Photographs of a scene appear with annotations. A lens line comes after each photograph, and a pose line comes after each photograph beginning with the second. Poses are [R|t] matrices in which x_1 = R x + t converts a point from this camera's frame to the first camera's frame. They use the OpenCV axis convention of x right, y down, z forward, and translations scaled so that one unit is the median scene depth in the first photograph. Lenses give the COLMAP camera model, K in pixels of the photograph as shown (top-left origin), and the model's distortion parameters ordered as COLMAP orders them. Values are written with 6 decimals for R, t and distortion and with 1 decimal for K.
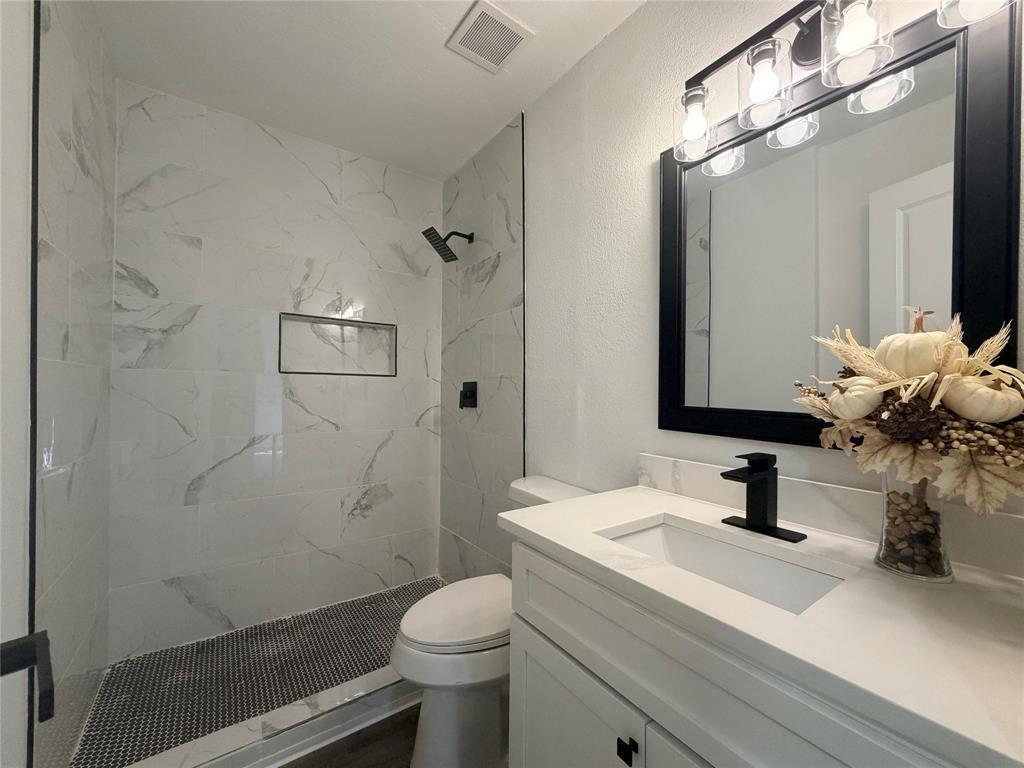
lens RADIAL K [[409.6, 0, 510.3], [0, 409.6, 384.7], [0, 0, 1]] dist [0.001621, -0.000094]
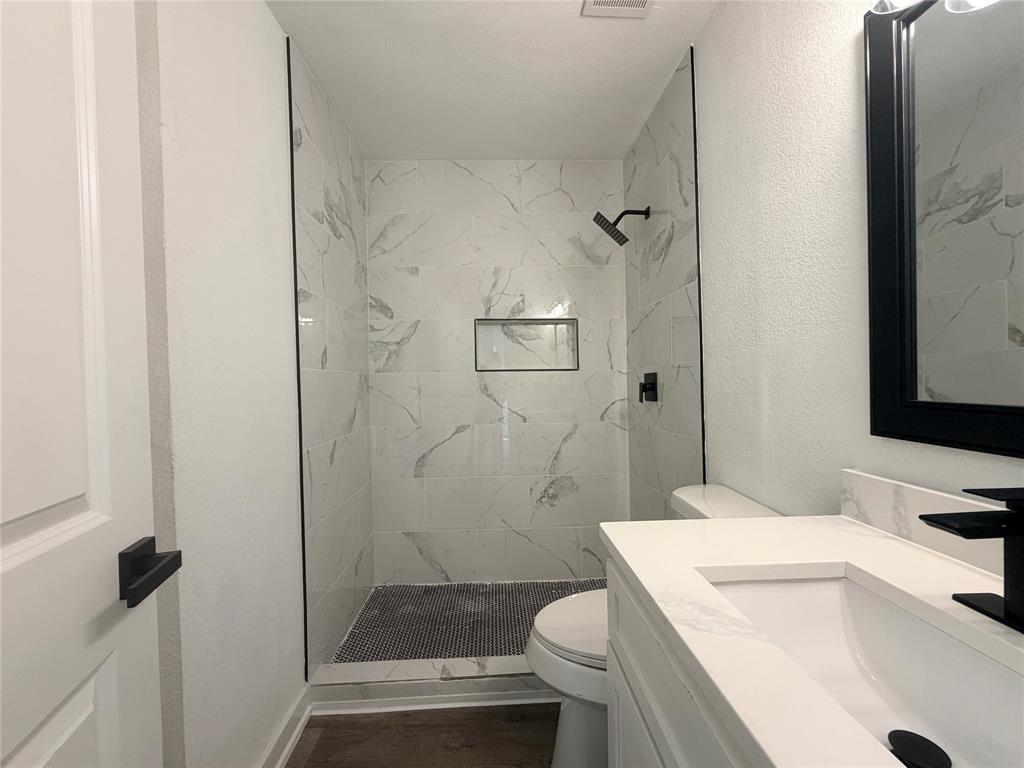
lens RADIAL K [[409.6, 0, 511.7], [0, 409.6, 384.9], [0, 0, 1]] dist [0.001621, -0.000094]
pose [[0.840327, -0.021775, -0.541643, 0.160190], [0.032152, 0.999436, 0.009703, 0.000970], [0.541126, -0.025568, 0.840553, 0.087357]]
